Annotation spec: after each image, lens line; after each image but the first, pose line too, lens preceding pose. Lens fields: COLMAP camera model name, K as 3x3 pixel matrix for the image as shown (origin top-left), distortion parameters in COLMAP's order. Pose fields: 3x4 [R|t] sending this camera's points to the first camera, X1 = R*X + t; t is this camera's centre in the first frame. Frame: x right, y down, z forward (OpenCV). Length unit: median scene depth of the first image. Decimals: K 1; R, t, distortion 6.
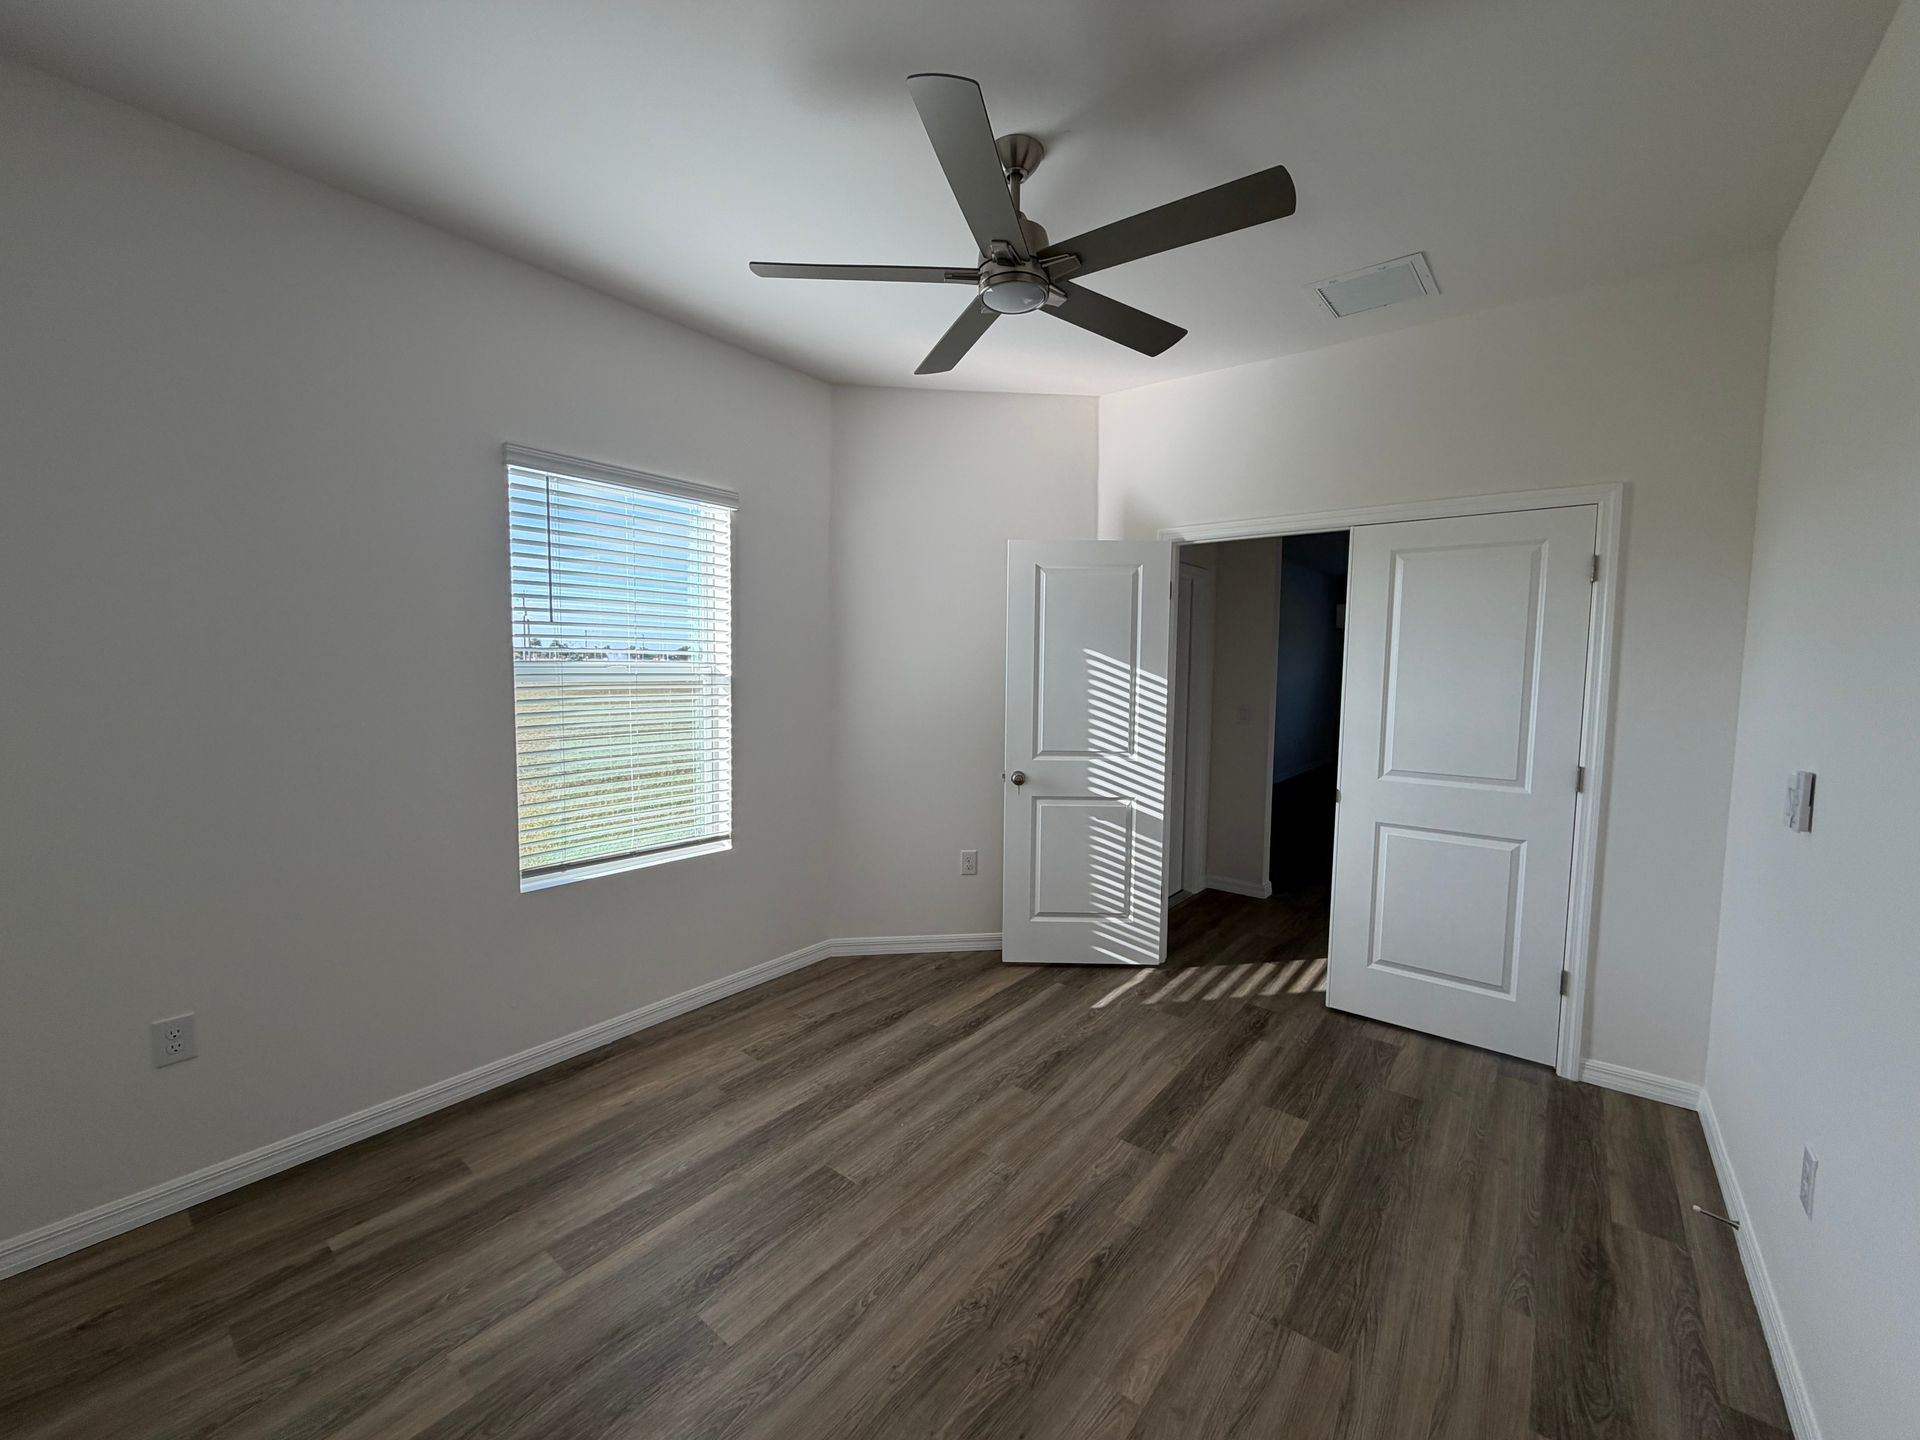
lens RADIAL K [[765.4, 0, 952.7], [0, 765.4, 720.5], [0, 0, 1]] dist [-0.000397, 0.000281]
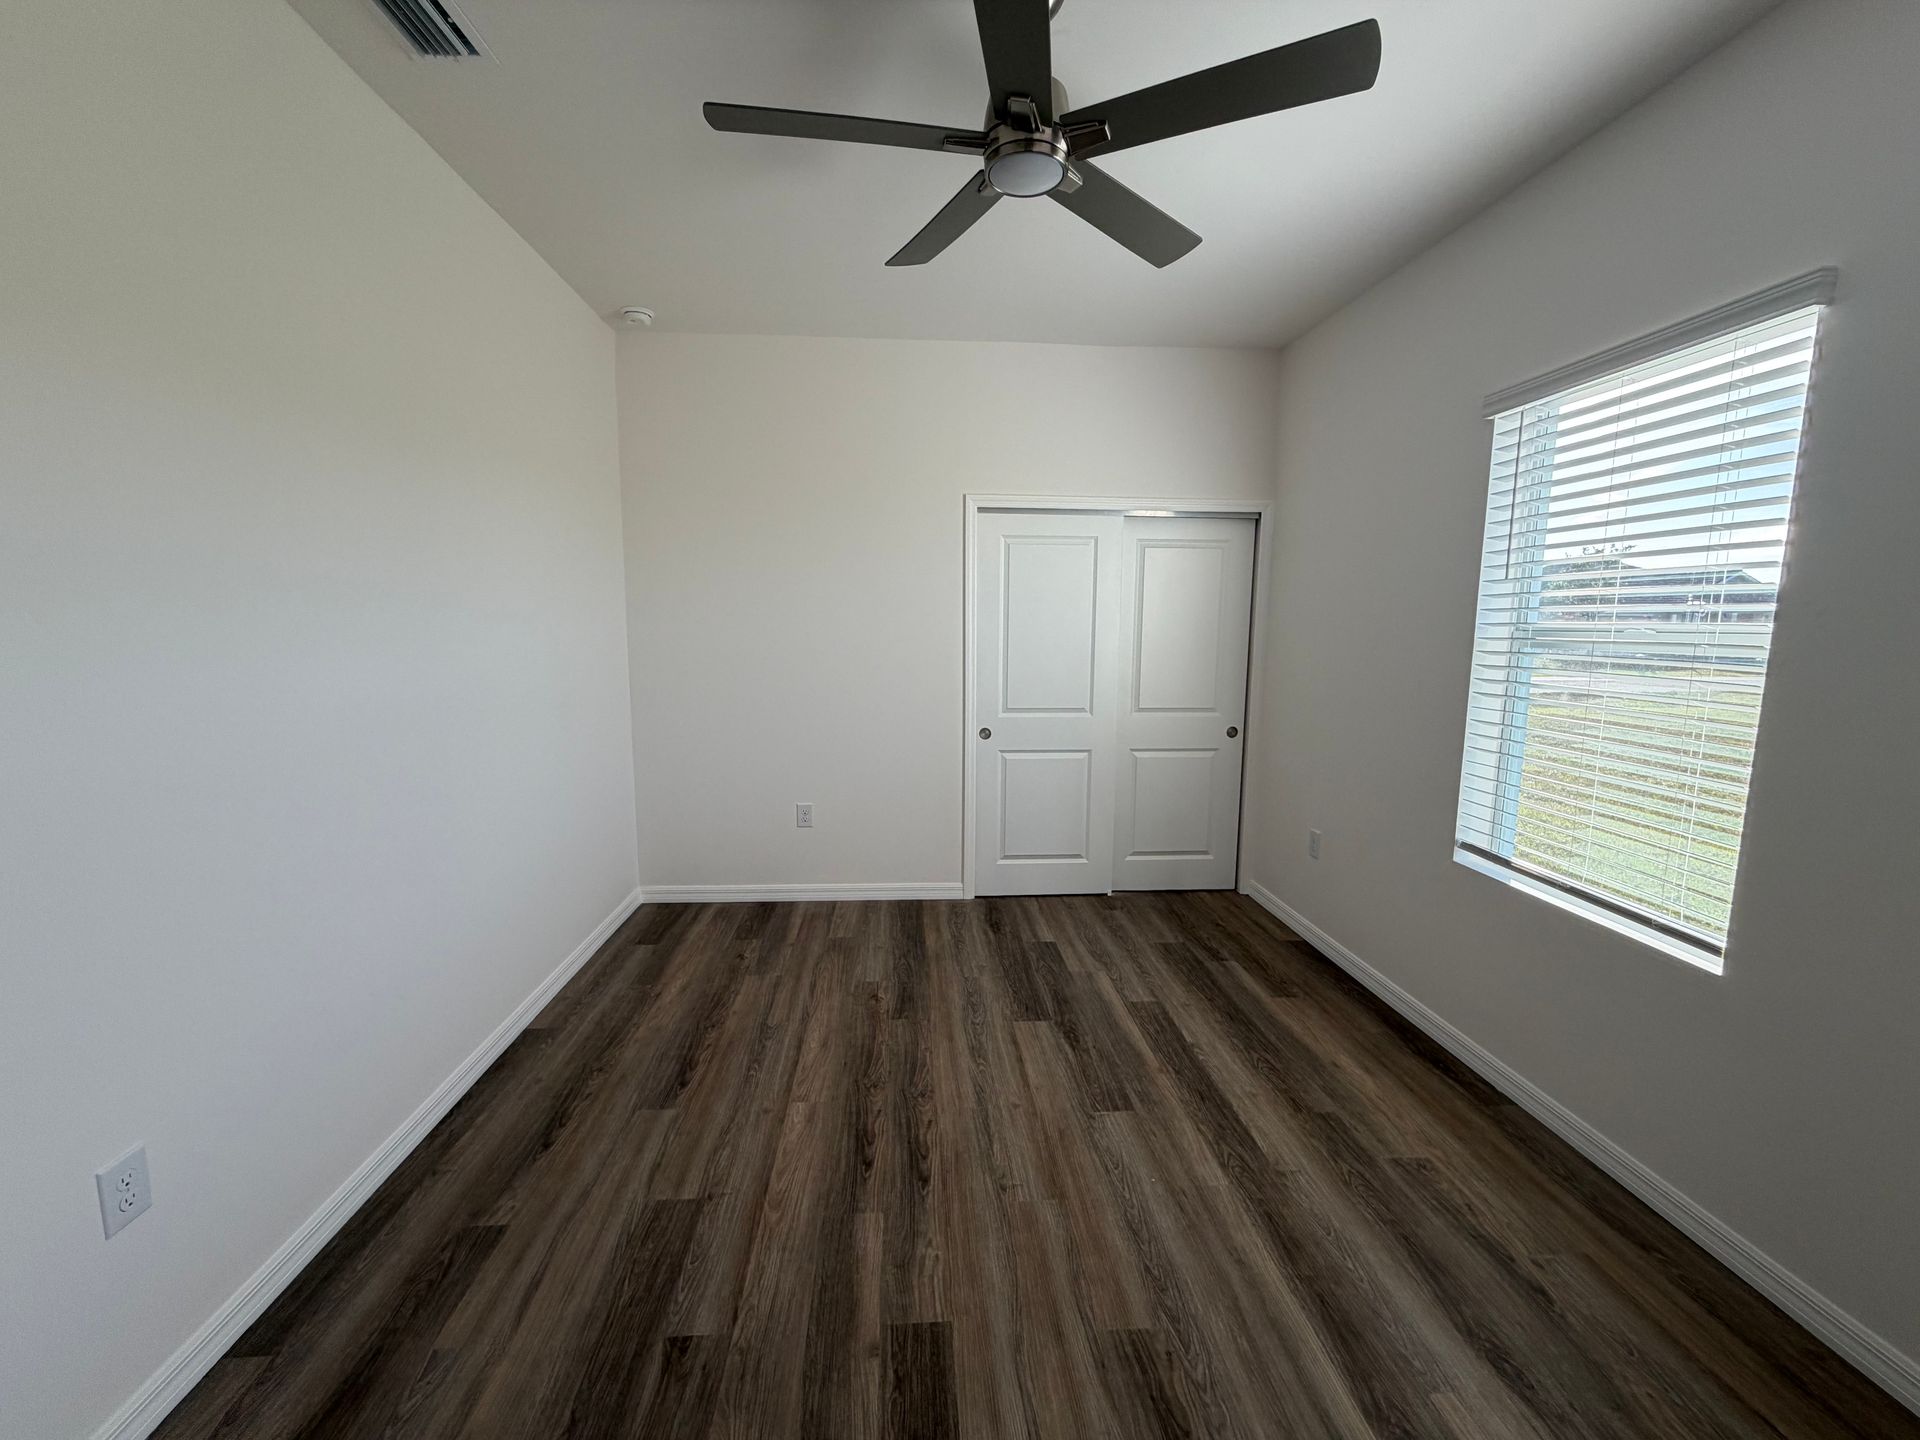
lens RADIAL K [[752.9, 0, 960.0], [0, 752.9, 720.0], [0, 0, 1]] dist [-0.001110, -0.000042]
pose [[-0.727900, 0.068852, -0.682218, 0.704783], [-0.066857, 0.983078, 0.170550, -0.098215], [0.682416, 0.169754, -0.710979, 1.569755]]
